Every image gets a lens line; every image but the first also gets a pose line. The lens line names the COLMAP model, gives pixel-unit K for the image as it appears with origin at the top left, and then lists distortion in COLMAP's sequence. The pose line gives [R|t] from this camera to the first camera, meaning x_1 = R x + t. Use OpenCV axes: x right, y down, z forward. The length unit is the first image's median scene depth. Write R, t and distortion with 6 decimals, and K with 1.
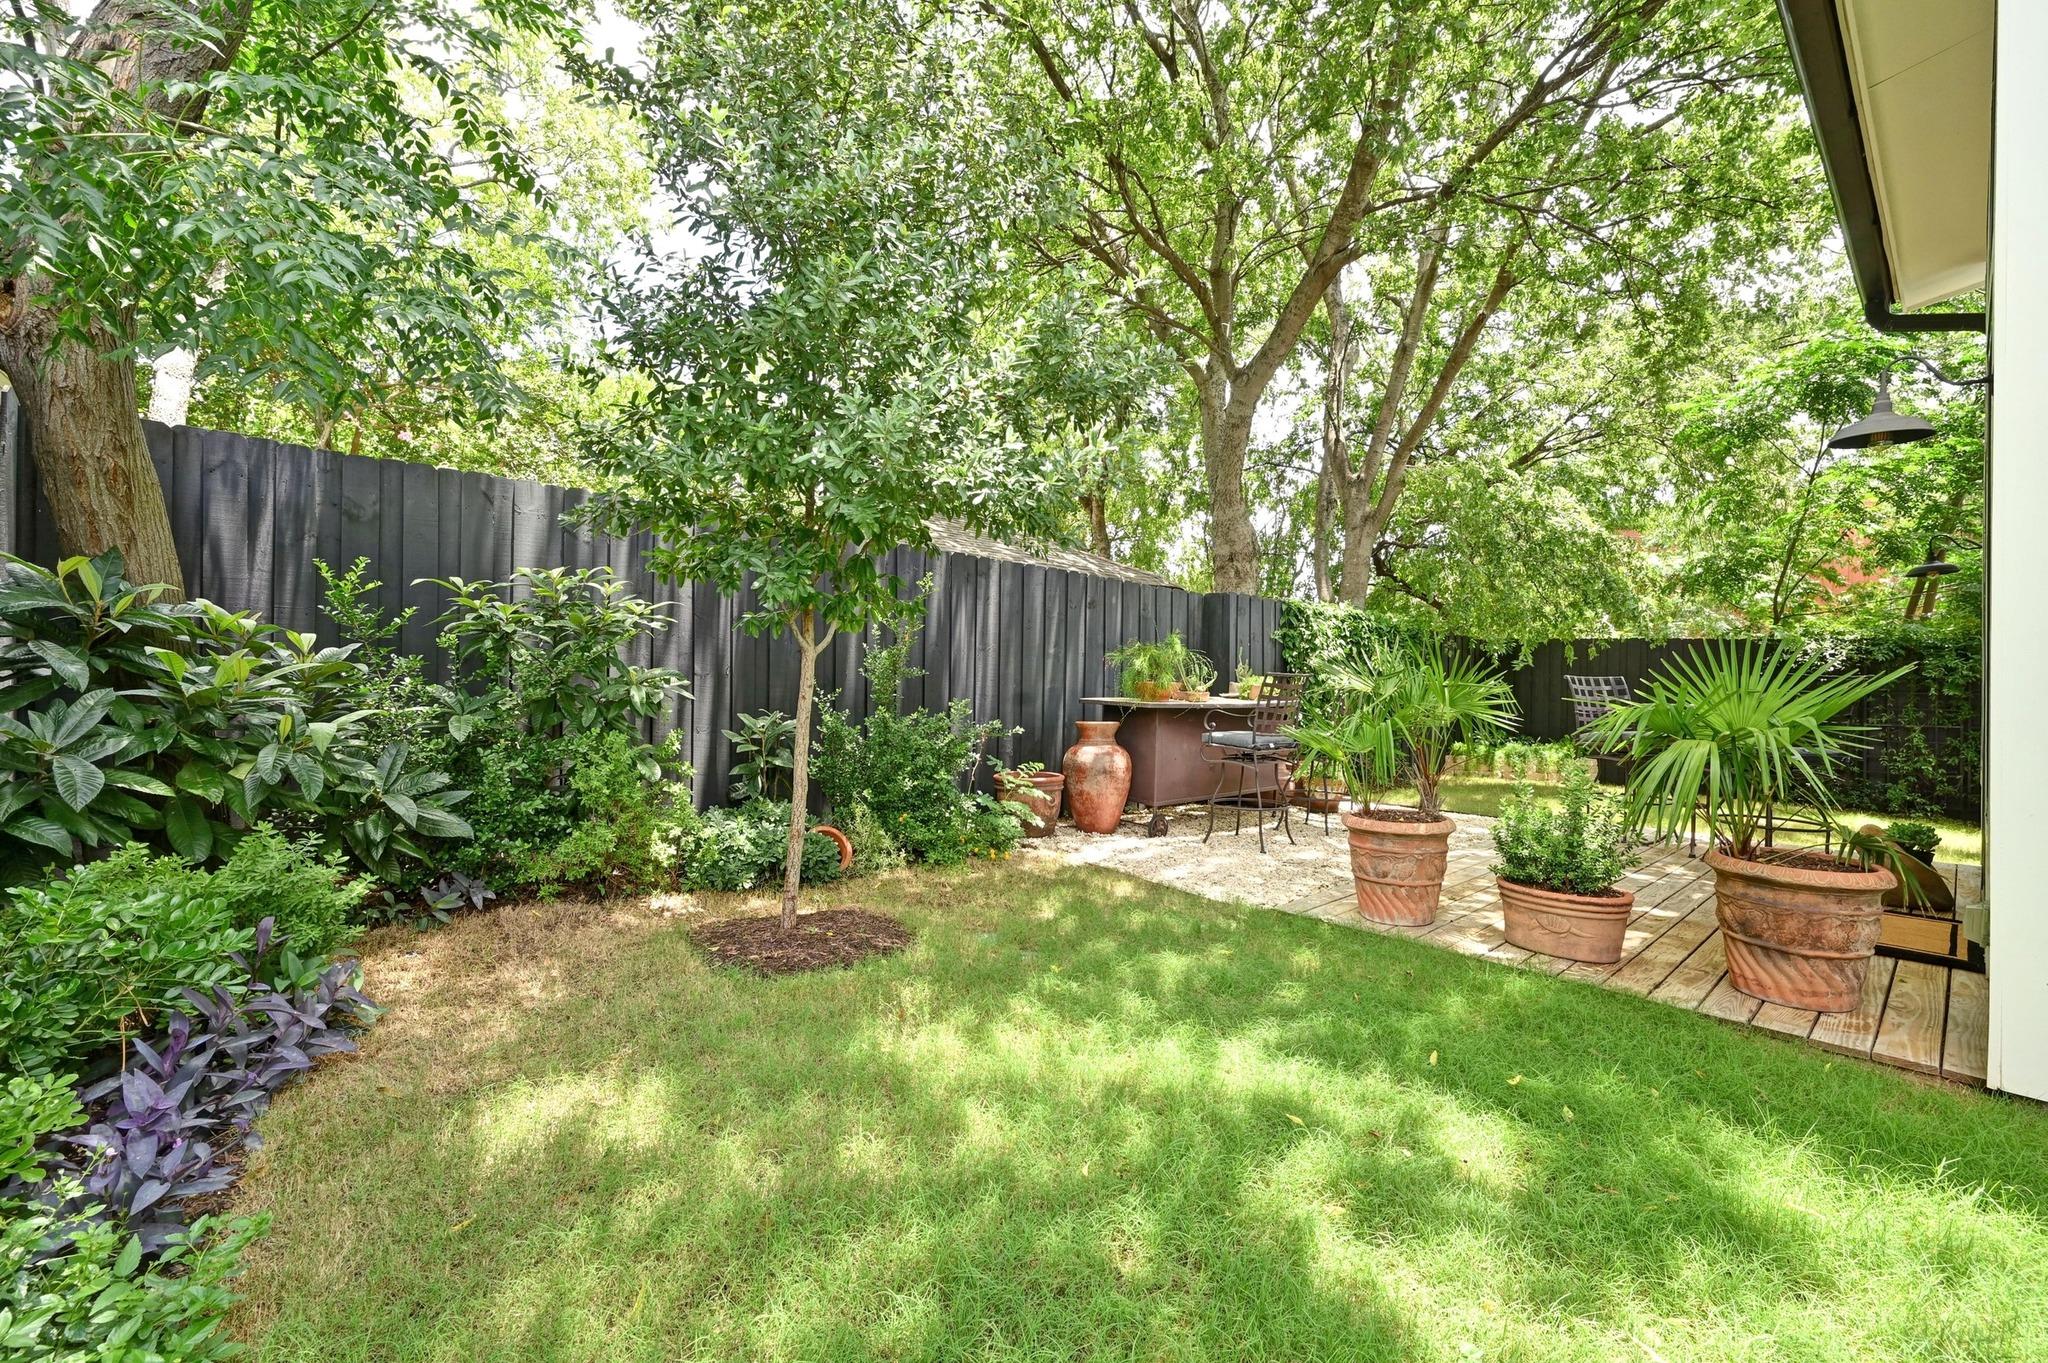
lens RADIAL K [[790.6, 0, 1024.4], [0, 790.6, 690.1], [0, 0, 1]] dist [-0.003014, -0.000221]
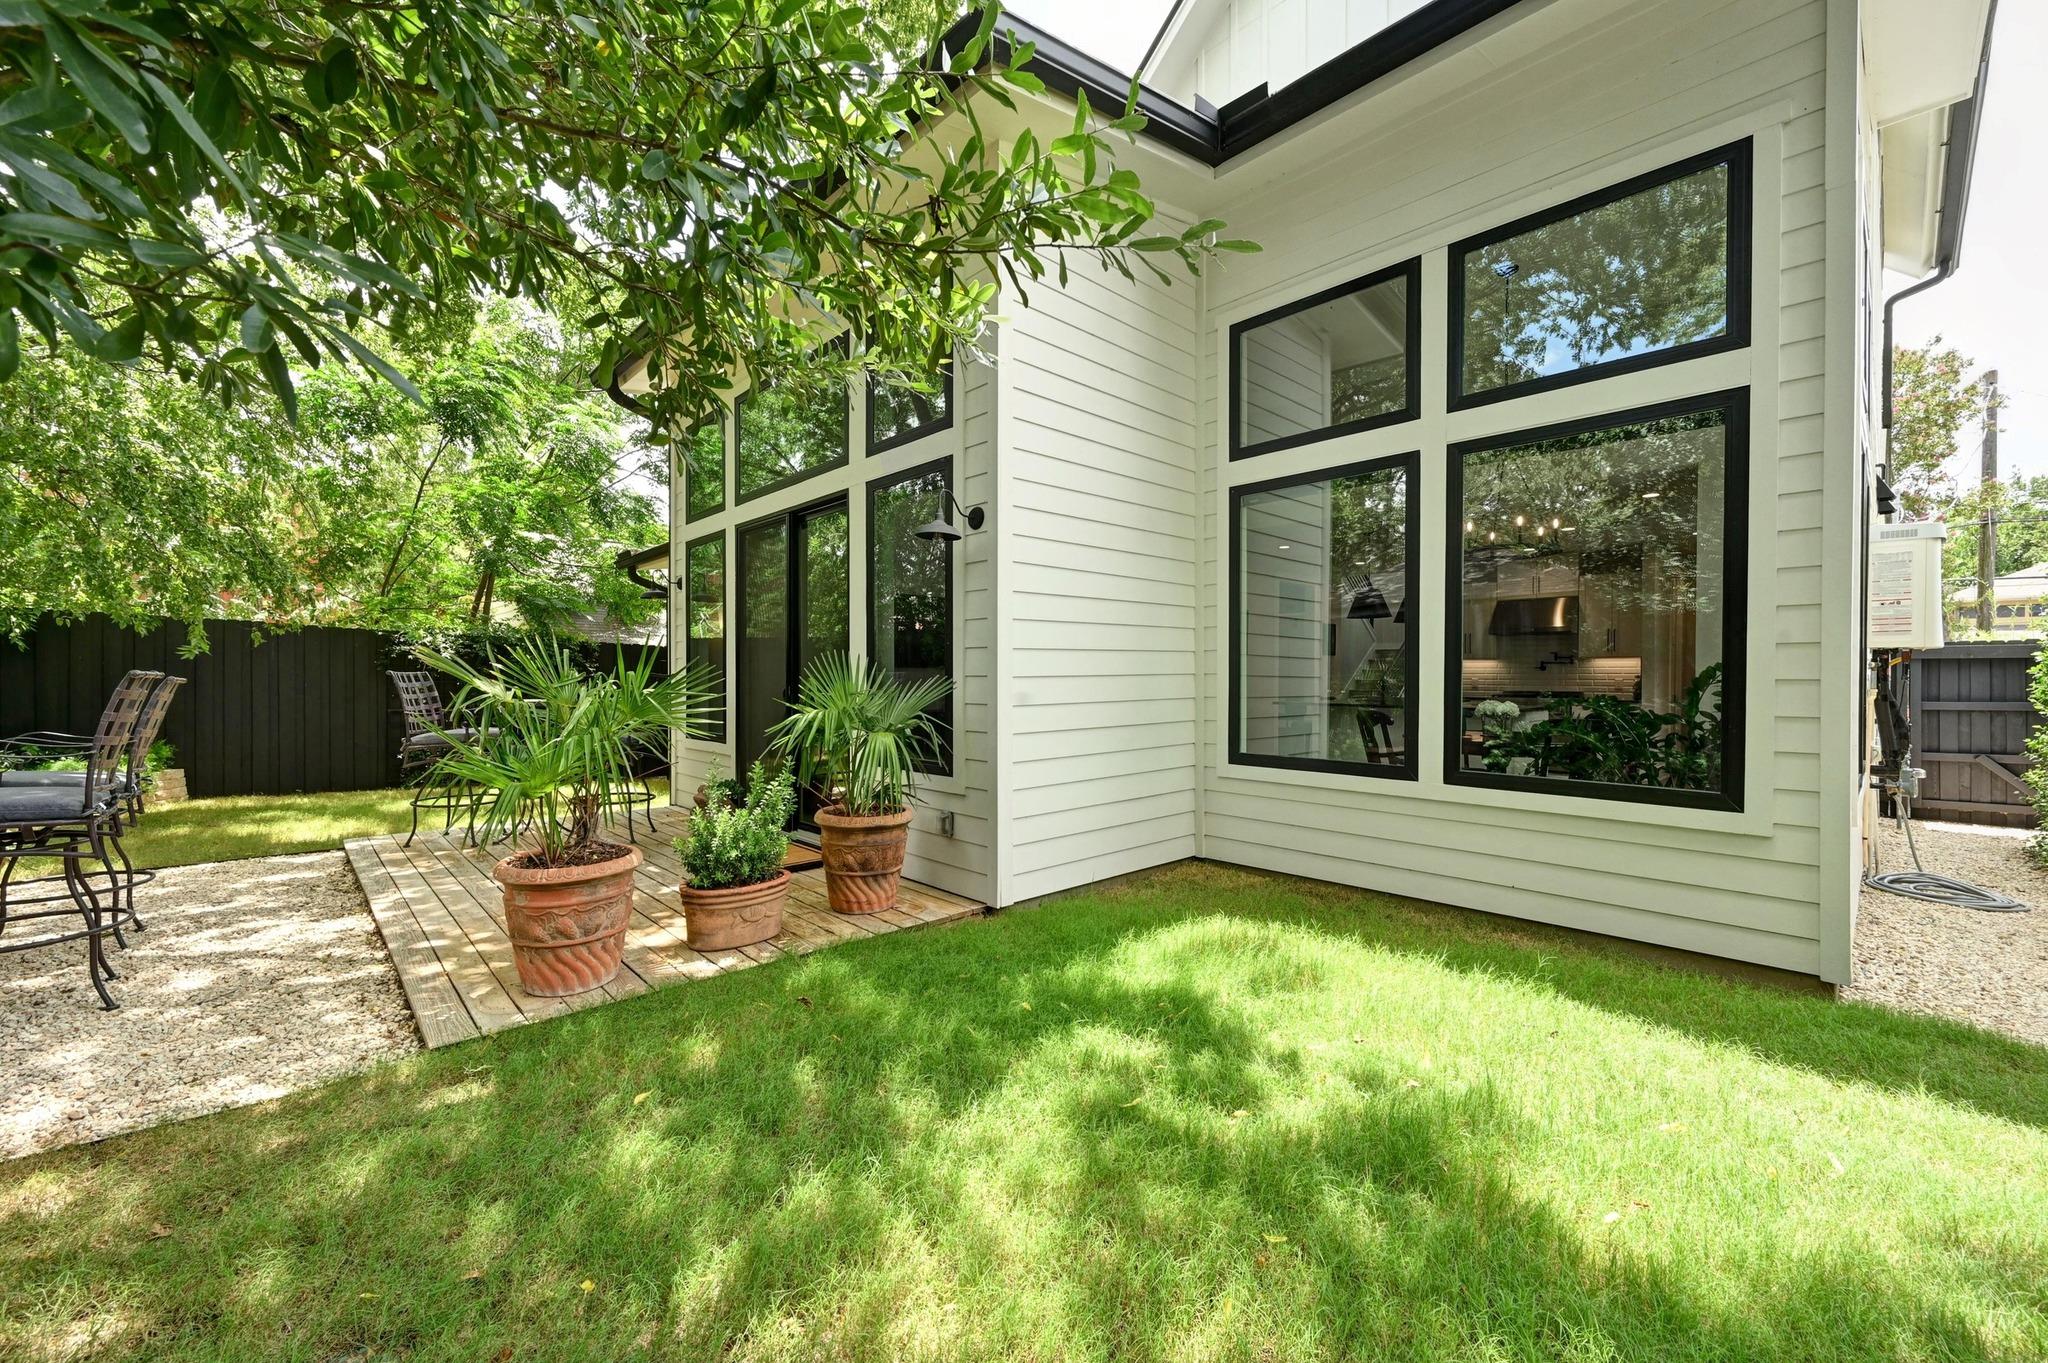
lens RADIAL K [[790.6, 0, 1025.4], [0, 790.6, 681.5], [0, 0, 1]] dist [-0.003014, -0.000221]
pose [[-0.059489, -0.010454, 0.998174, -0.516829], [-0.005567, 0.999933, 0.010141, -0.043800], [-0.998213, -0.004953, -0.059543, 0.831757]]
